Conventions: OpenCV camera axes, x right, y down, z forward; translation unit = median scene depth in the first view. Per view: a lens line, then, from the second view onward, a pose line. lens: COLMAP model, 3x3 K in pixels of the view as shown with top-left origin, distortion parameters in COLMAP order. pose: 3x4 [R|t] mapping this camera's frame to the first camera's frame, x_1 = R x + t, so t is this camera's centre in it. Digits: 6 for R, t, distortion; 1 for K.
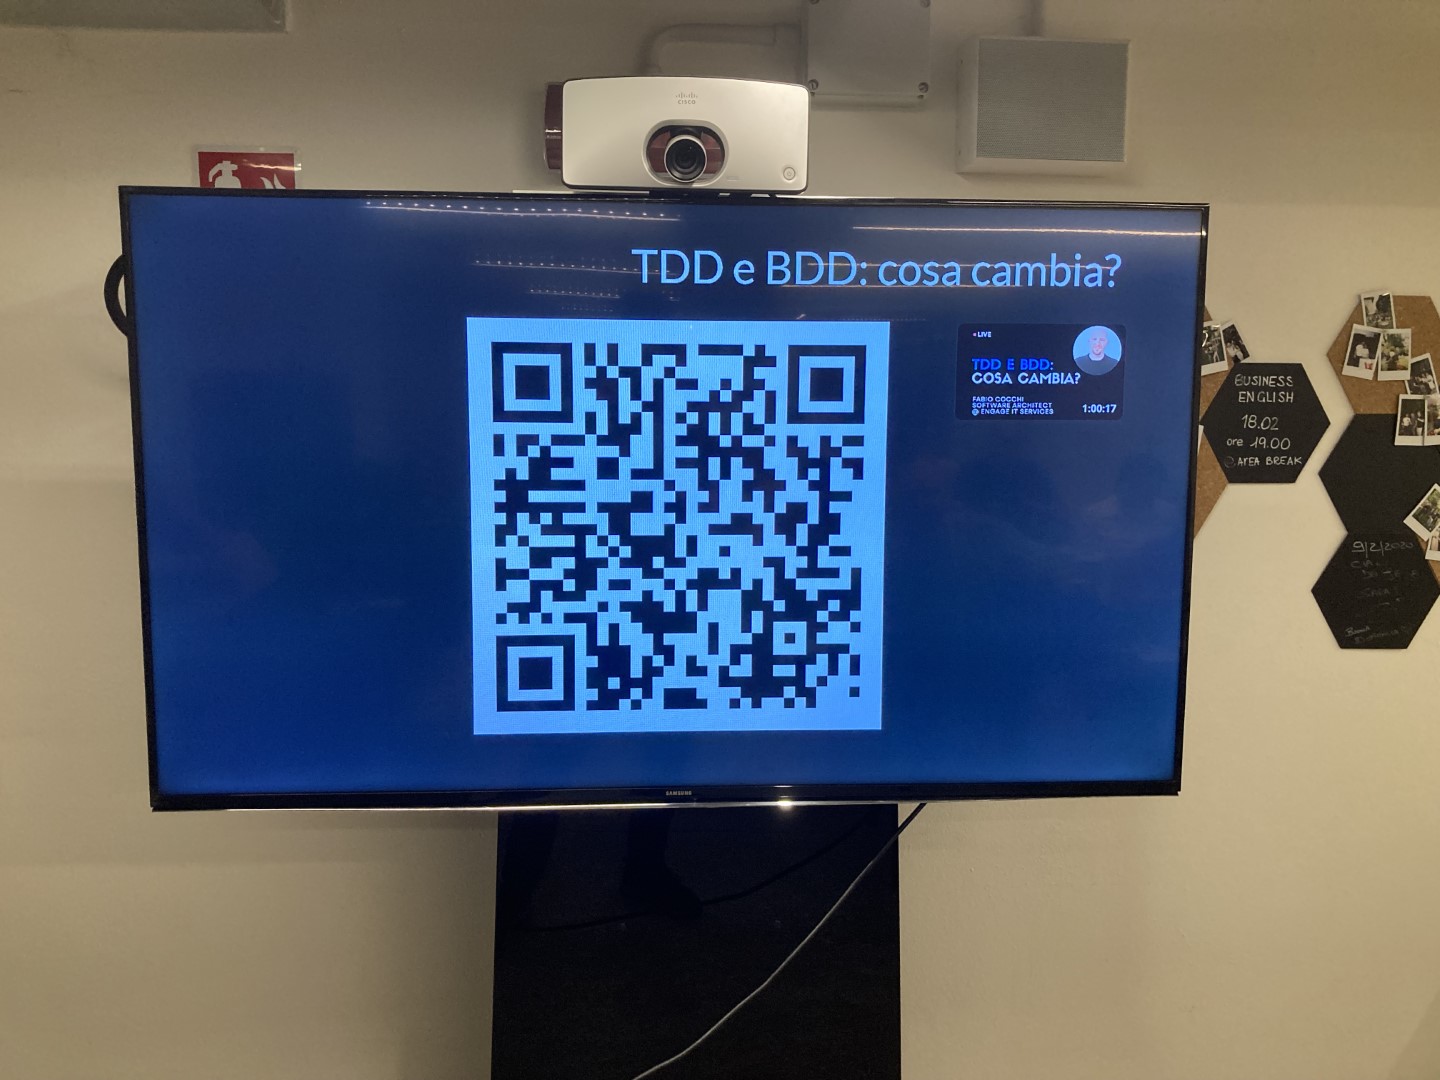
lens RADIAL K [[1186.7, 0, 720.6], [0, 1186.7, 534.3], [0, 0, 1]] dist [0.060013, -0.095047]
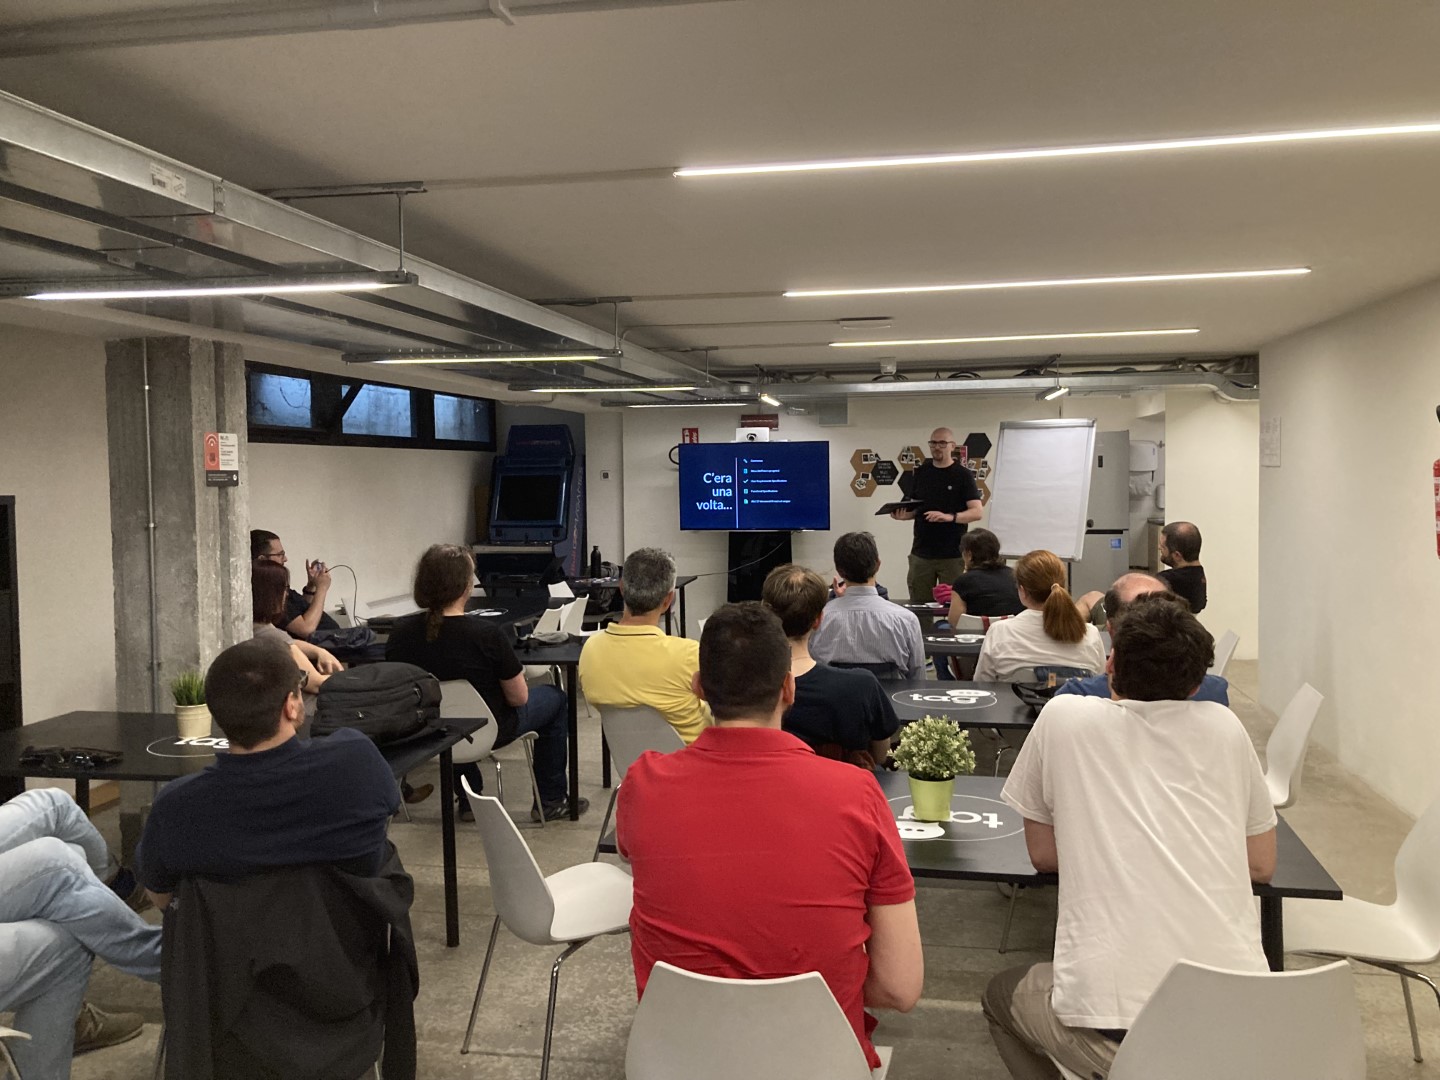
lens RADIAL K [[1186.7, 0, 718.7], [0, 1186.7, 541.1], [0, 0, 1]] dist [0.060013, -0.095047]
pose [[0.960879, 0.000524, -0.276968, 1.154054], [-0.013112, 0.998963, -0.043601, 0.409959], [0.276658, 0.045526, 0.959889, -3.871108]]
